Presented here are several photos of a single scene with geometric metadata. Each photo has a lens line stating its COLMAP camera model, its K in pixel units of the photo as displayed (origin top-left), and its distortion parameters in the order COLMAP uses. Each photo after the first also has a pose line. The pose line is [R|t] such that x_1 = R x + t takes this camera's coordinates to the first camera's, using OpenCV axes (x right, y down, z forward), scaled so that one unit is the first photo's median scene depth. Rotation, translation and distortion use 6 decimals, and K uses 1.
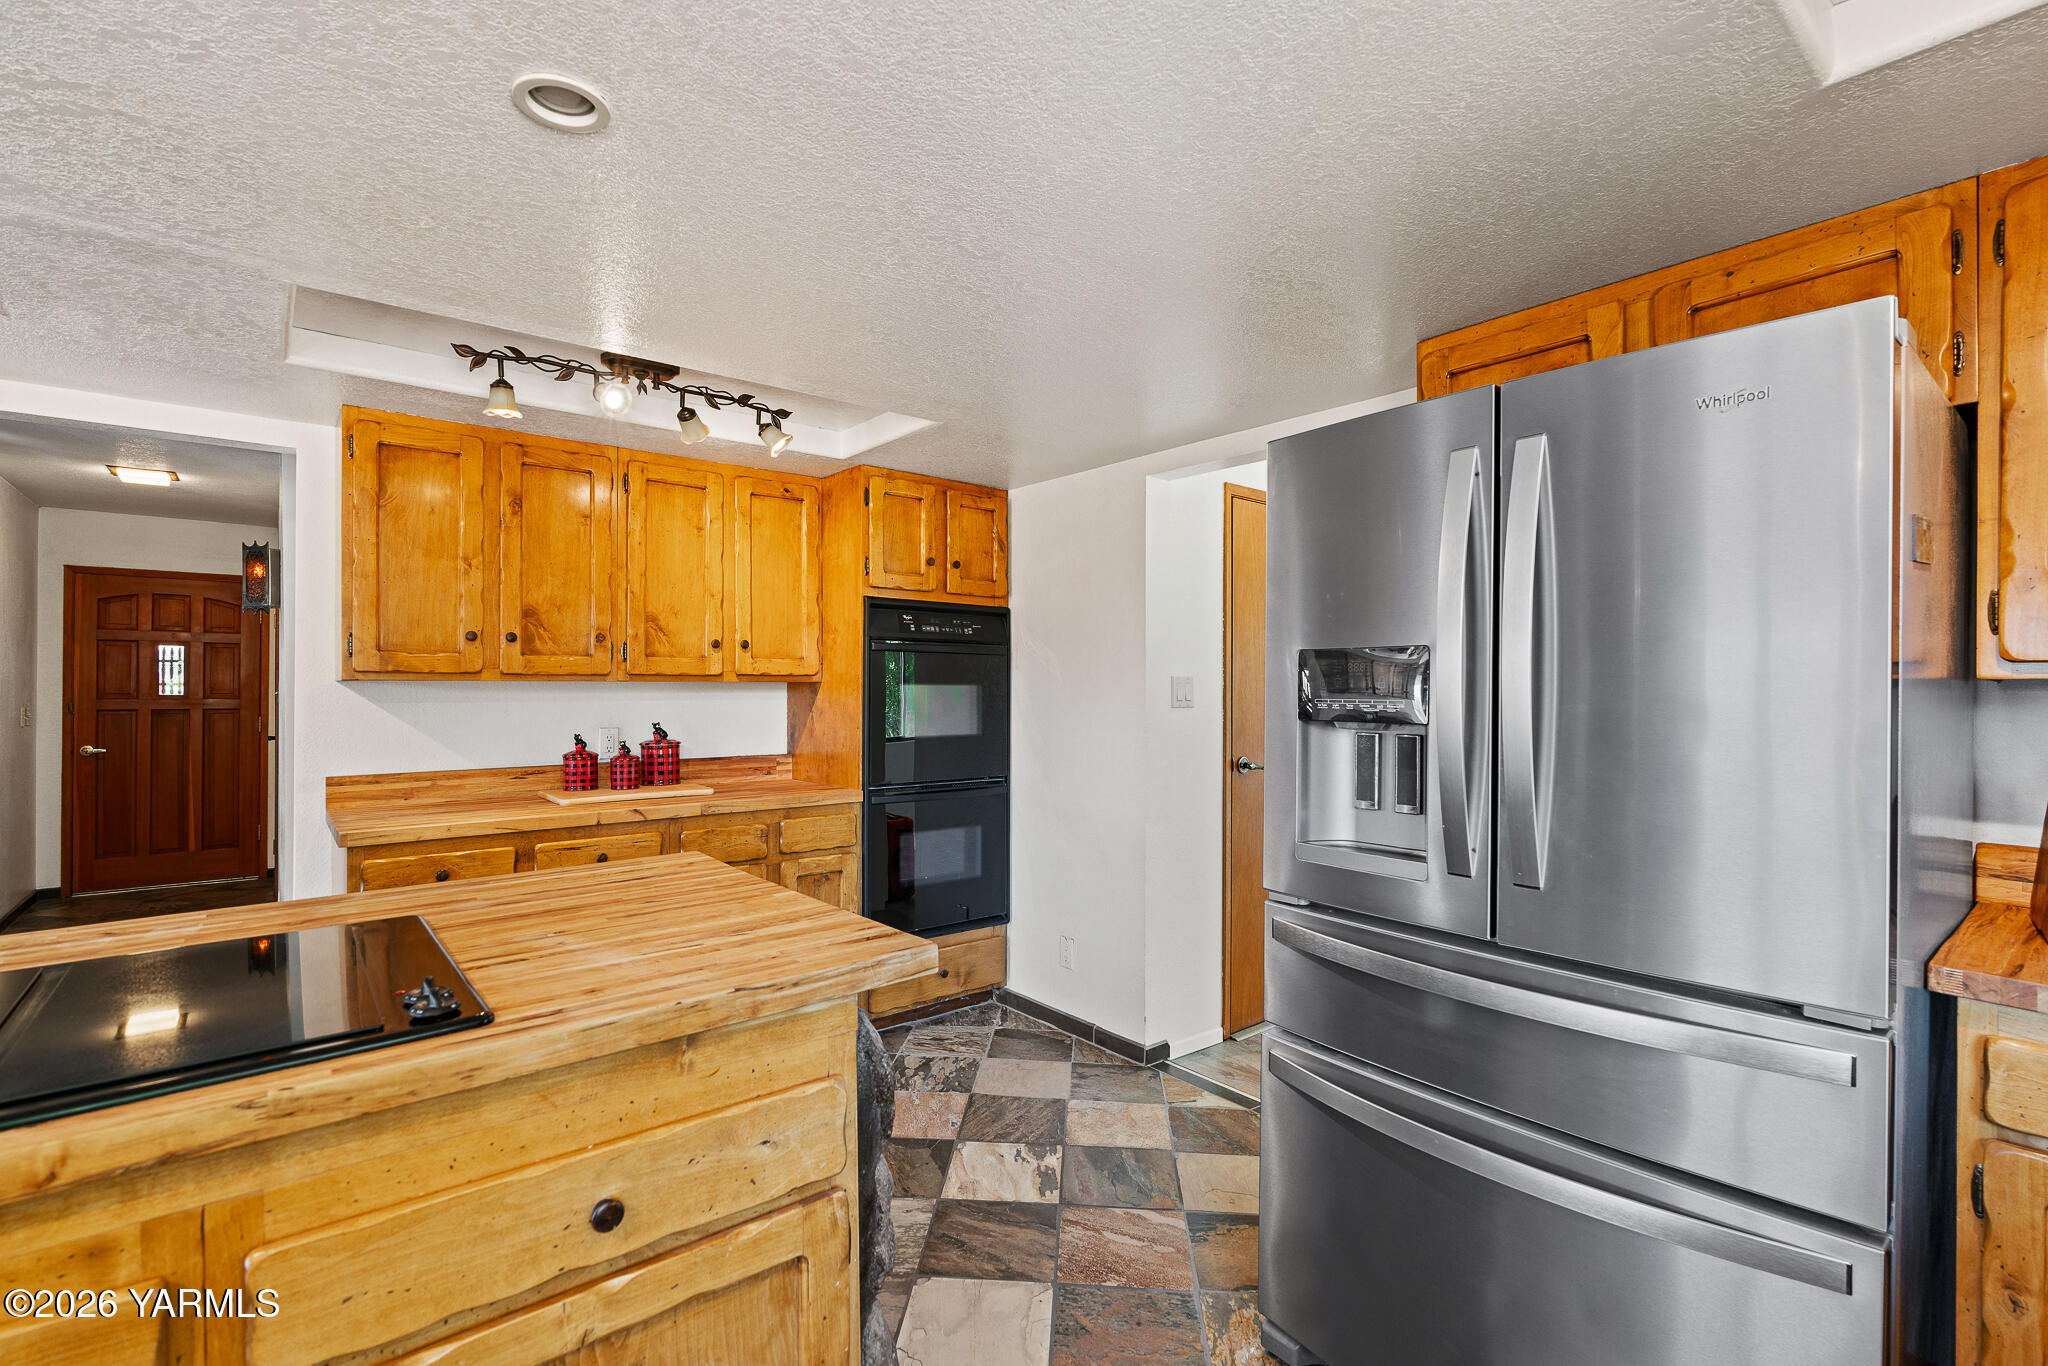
lens RADIAL K [[927.1, 0, 1025.8], [0, 927.1, 685.3], [0, 0, 1]] dist [-0.016756, 0.006354]
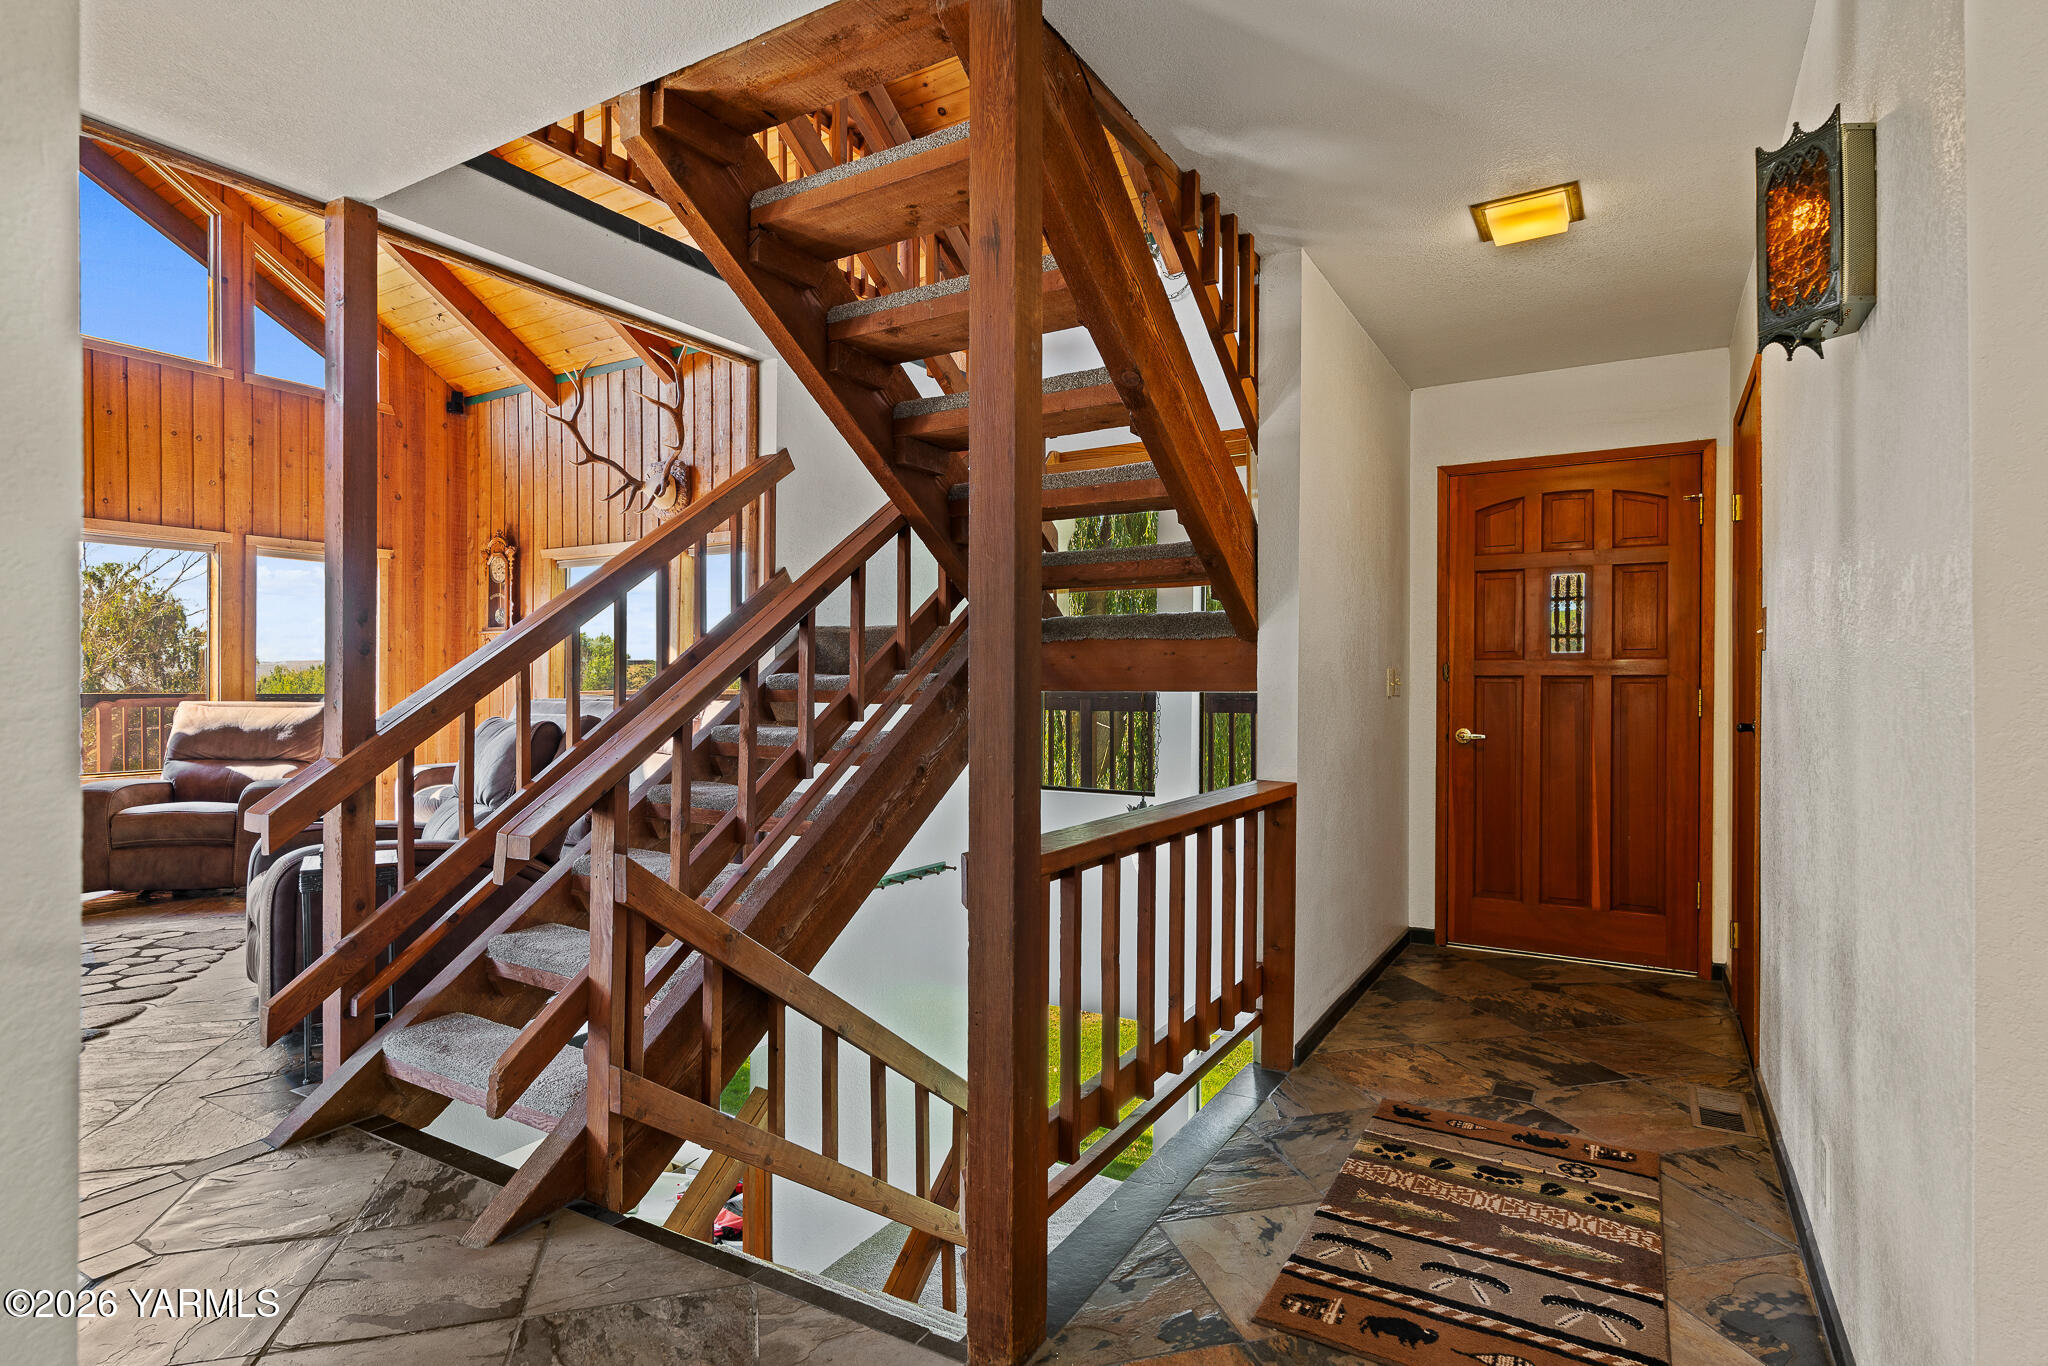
lens RADIAL K [[1055.0, 0, 1013.5], [0, 1055.0, 686.5], [0, 0, 1]] dist [0.002898, 0.000535]
pose [[0.340478, -0.001734, -0.940251, -0.389164], [0.000860, 0.999998, -0.001533, 0.034558], [0.940252, -0.000287, 0.340479, 0.406917]]
